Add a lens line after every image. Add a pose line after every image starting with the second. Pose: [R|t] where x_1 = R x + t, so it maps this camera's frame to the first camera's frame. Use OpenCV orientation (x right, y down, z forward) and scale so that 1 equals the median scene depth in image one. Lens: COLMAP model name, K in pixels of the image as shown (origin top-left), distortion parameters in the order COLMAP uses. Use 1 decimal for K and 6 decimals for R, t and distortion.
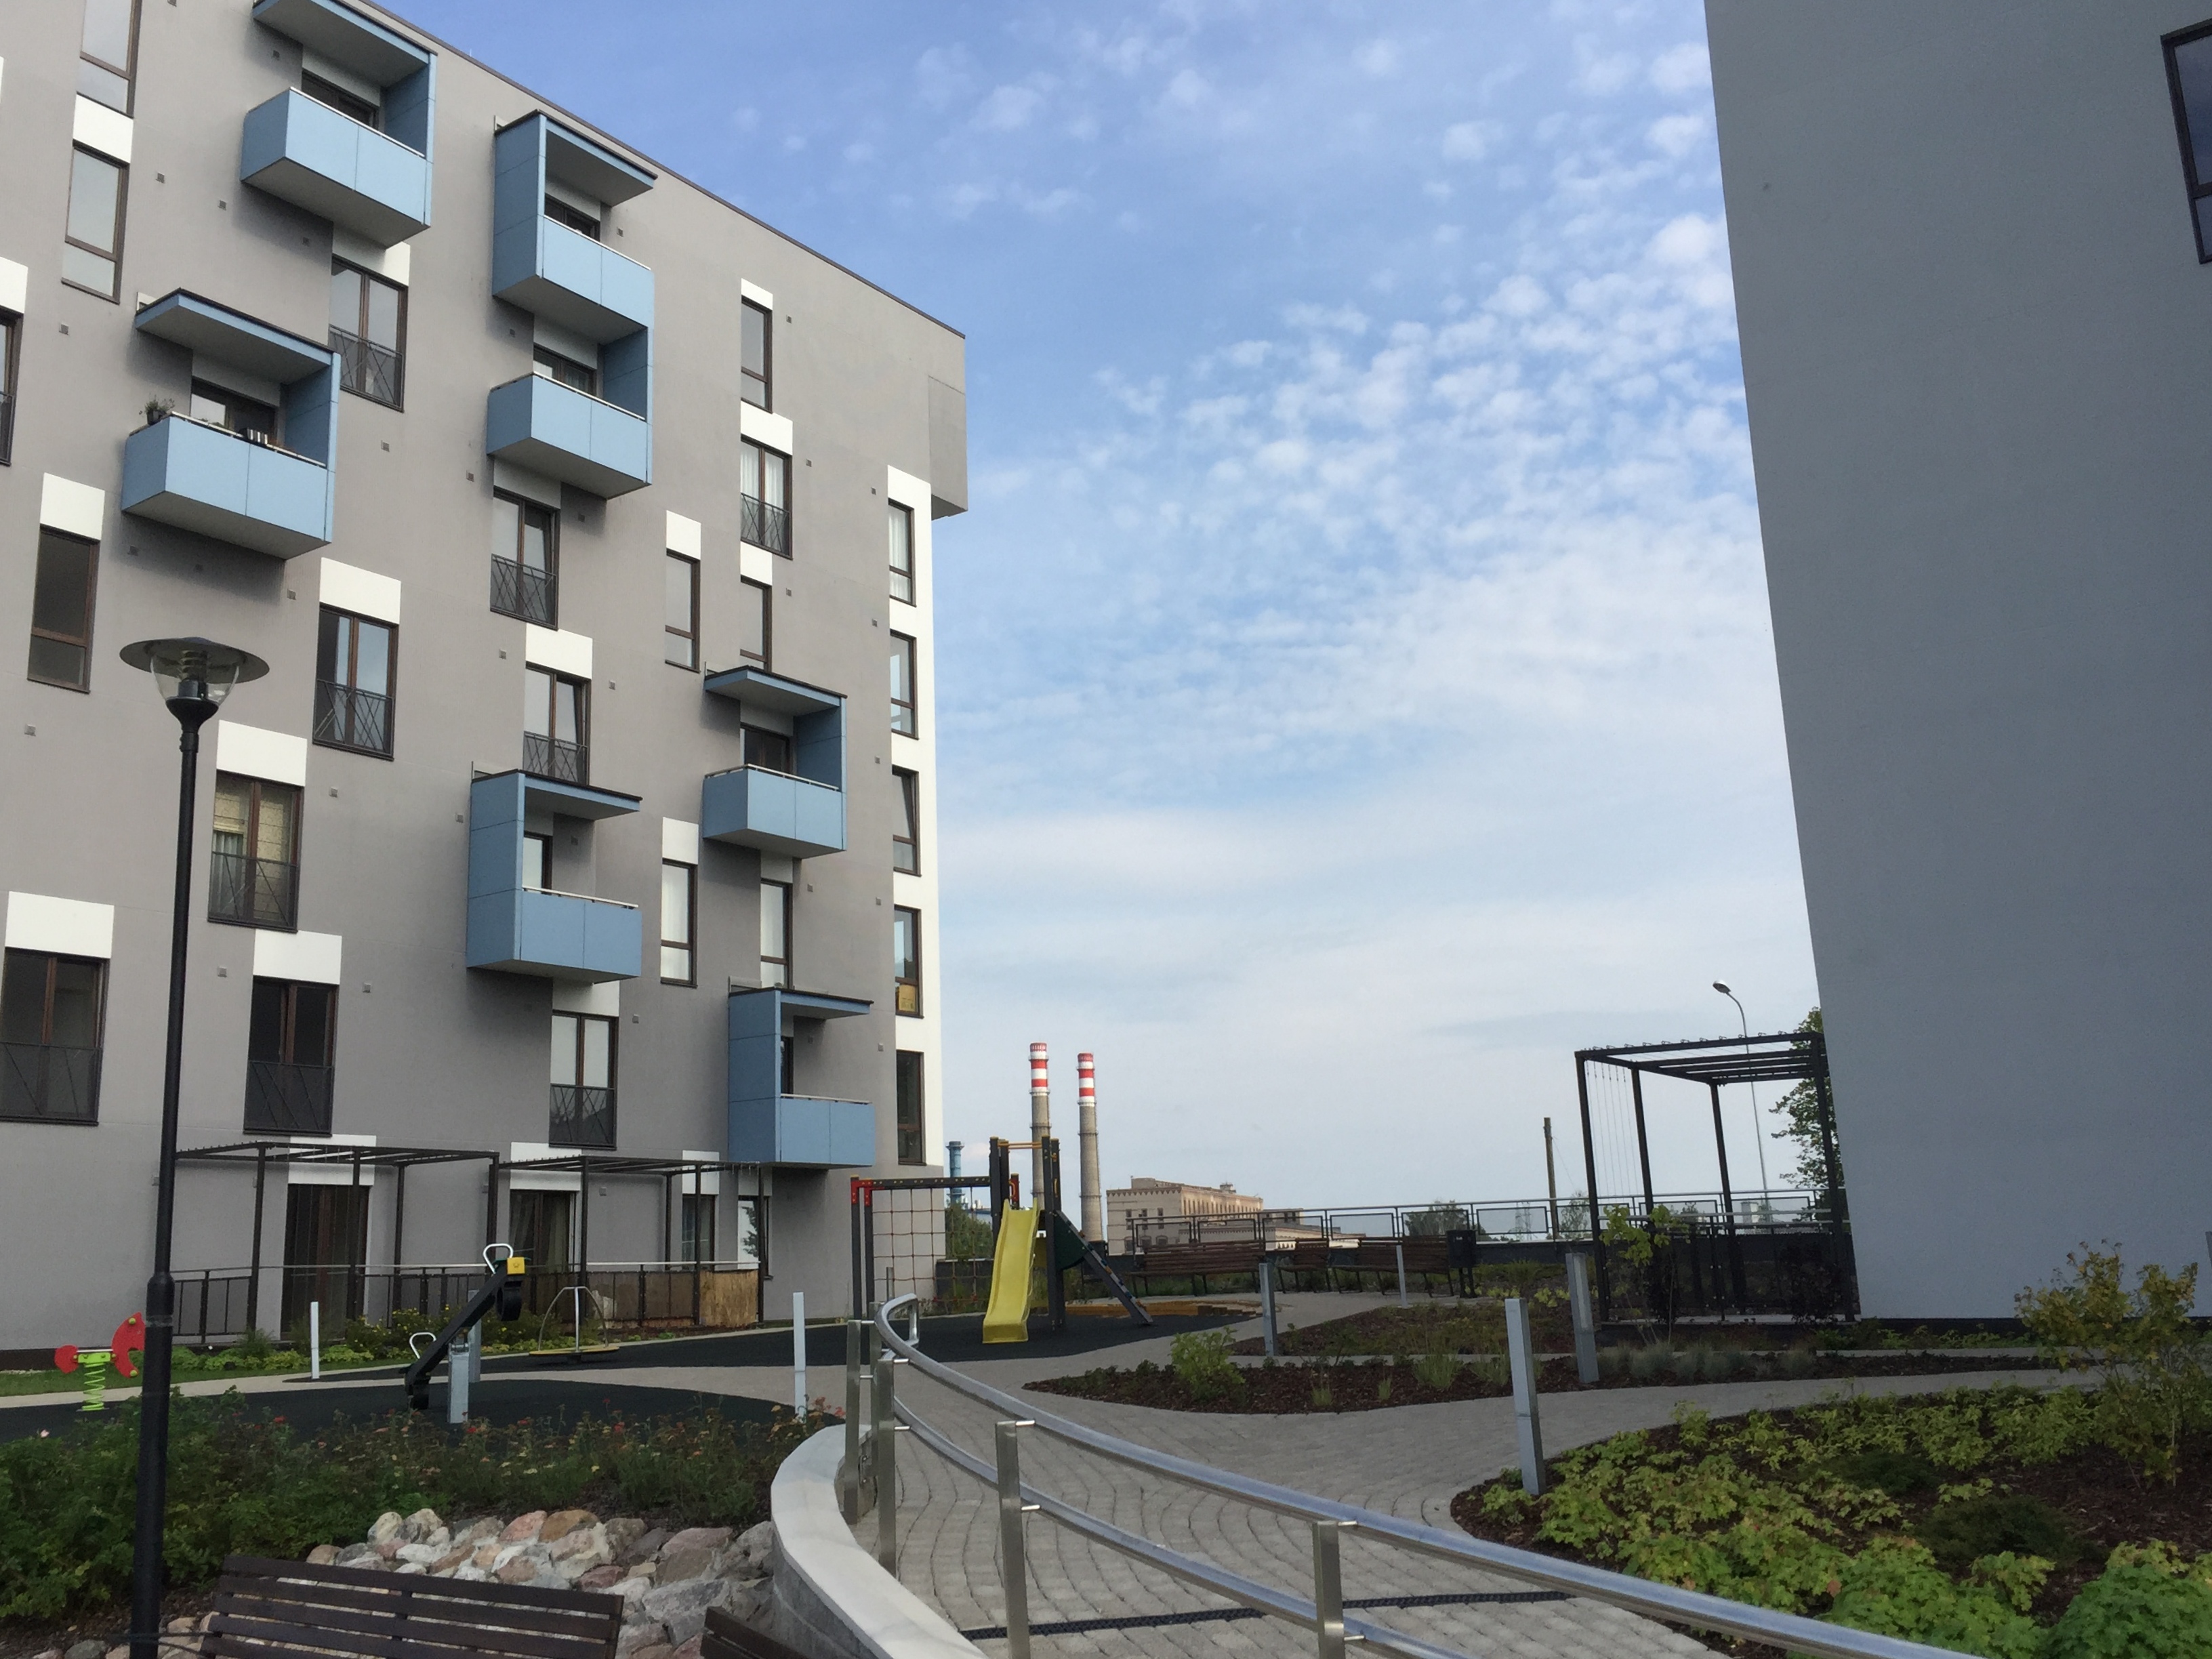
lens RADIAL K [[2028.9, 0, 1106.0], [0, 2028.9, 829.5], [0, 0, 1]] dist [-0.001399, 0.008306]
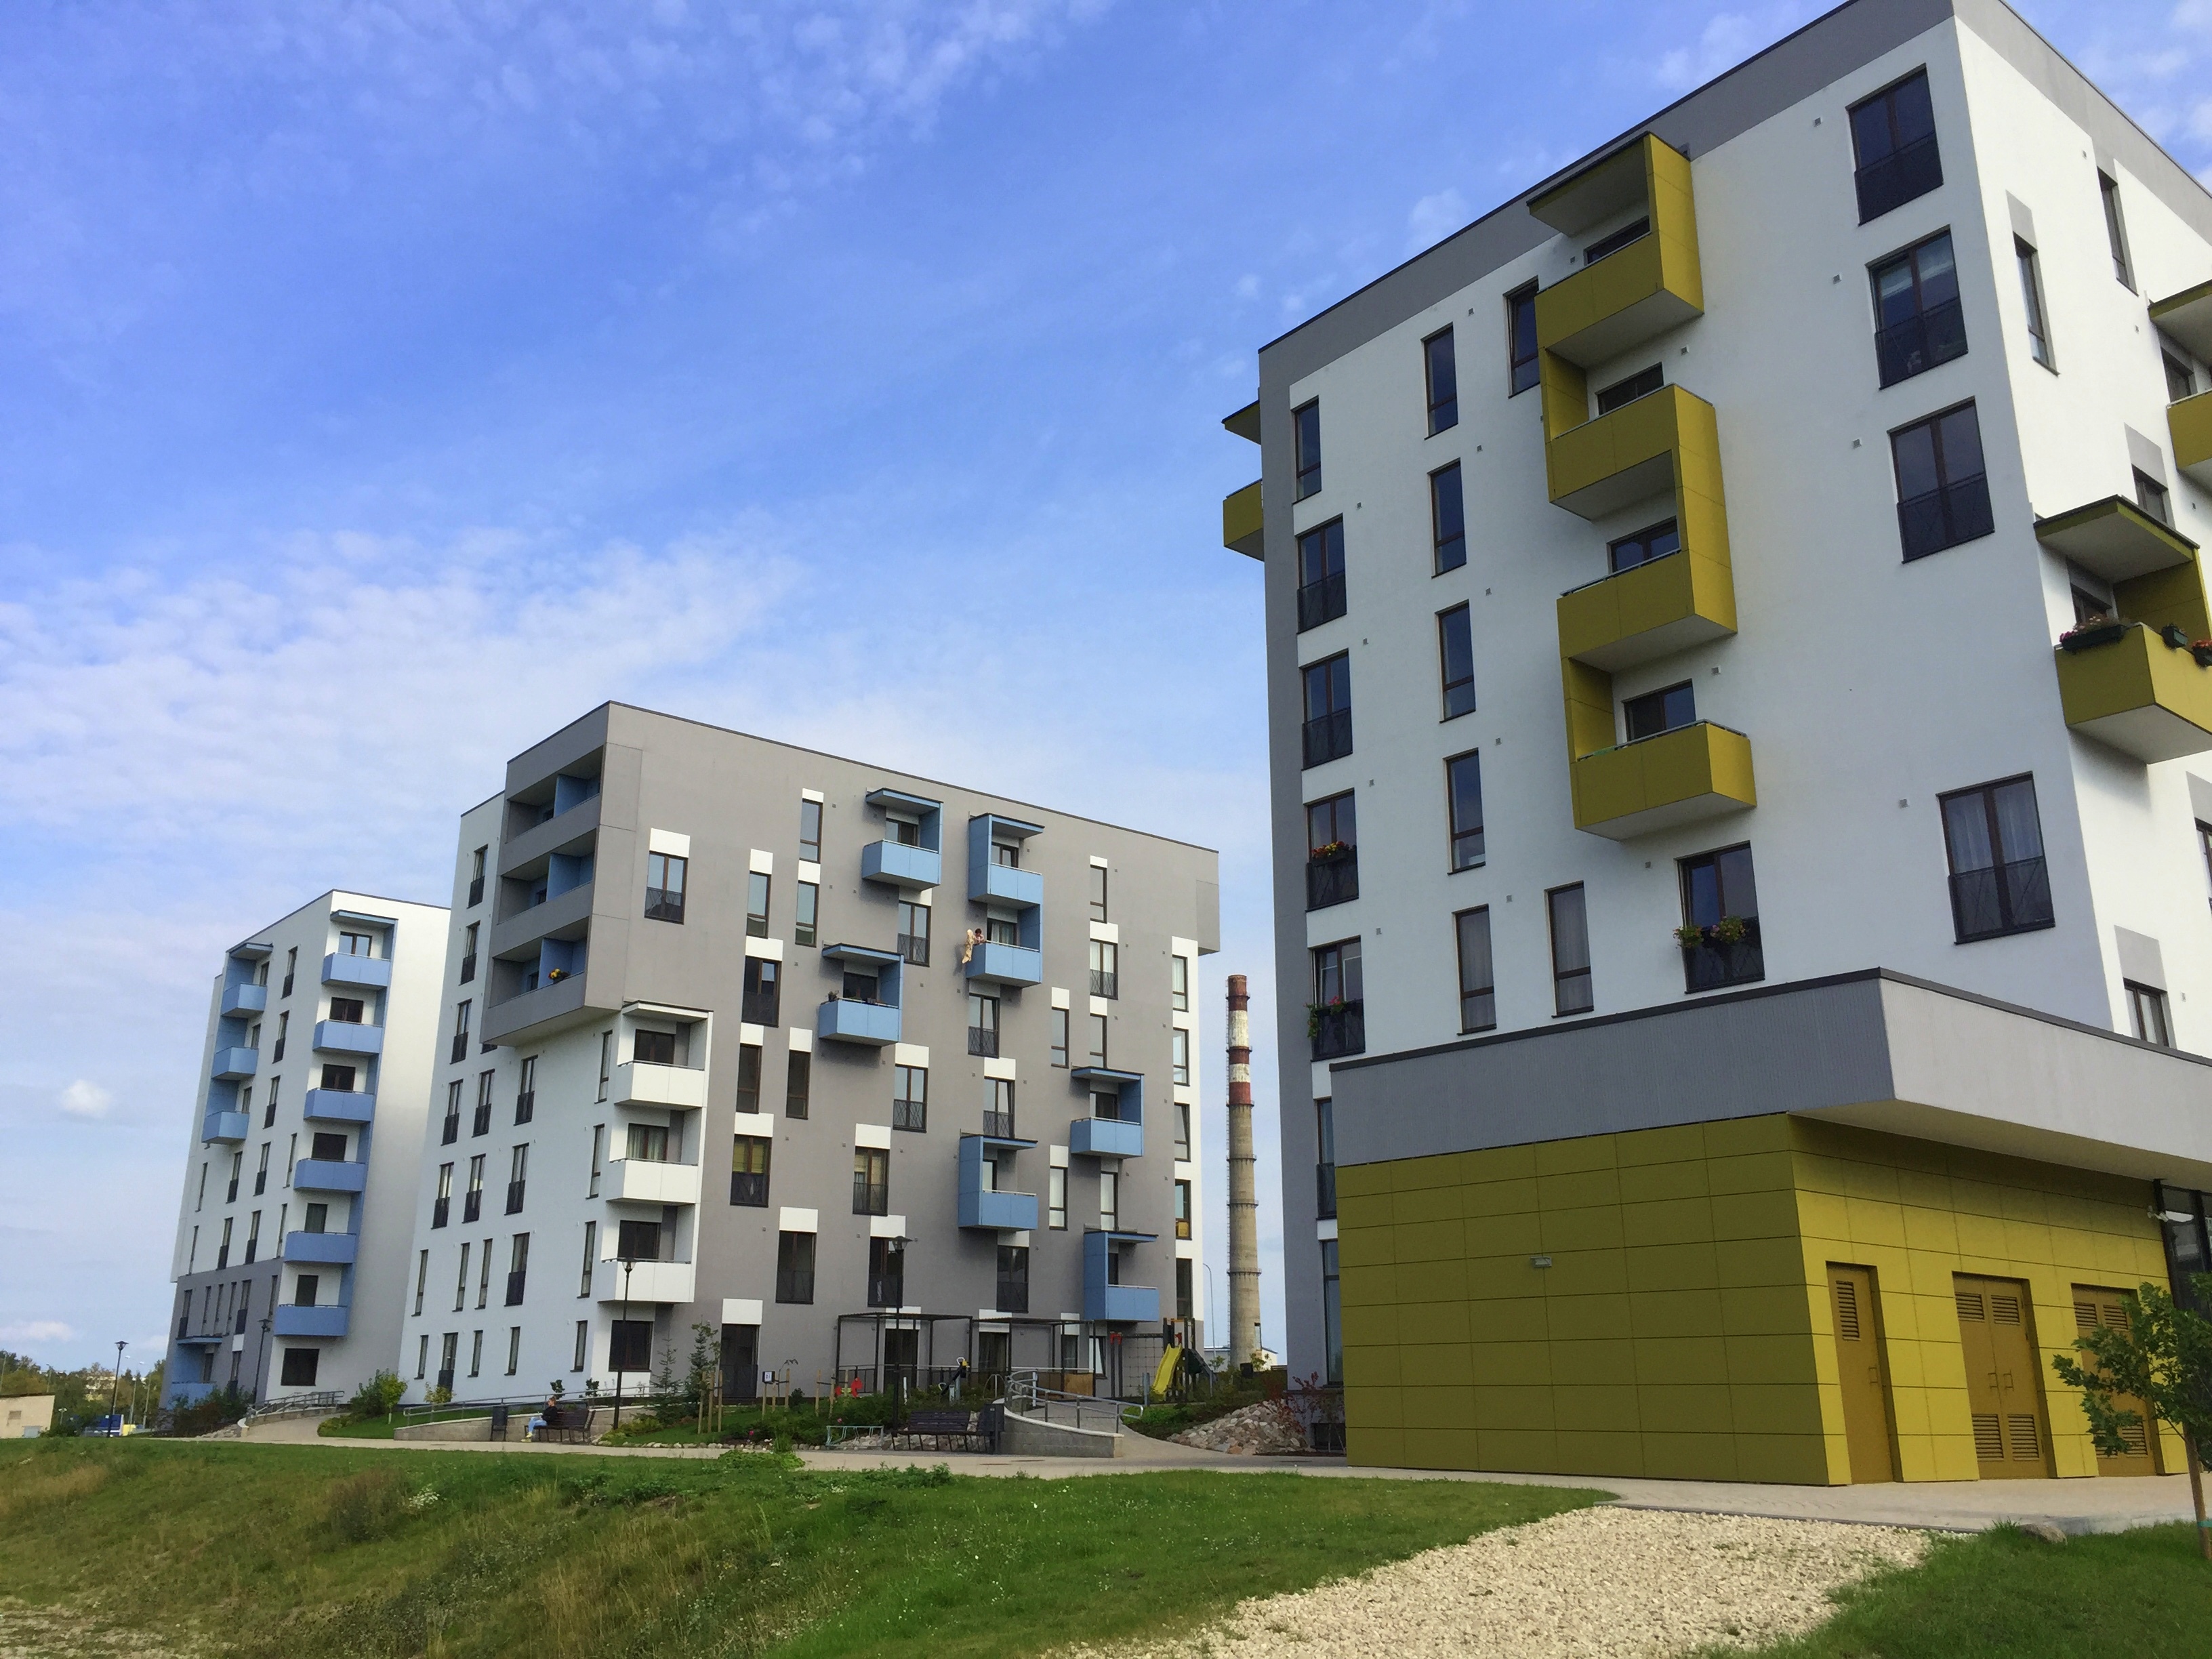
lens RADIAL K [[1938.0, 0, 1111.8], [0, 1938.0, 785.4], [0, 0, 1]] dist [0.077530, -0.045911]
pose [[0.972482, -0.038142, -0.229834, 0.317354], [0.017939, 0.995838, -0.089361, -0.197767], [0.232286, 0.082779, 0.969119, -0.949577]]
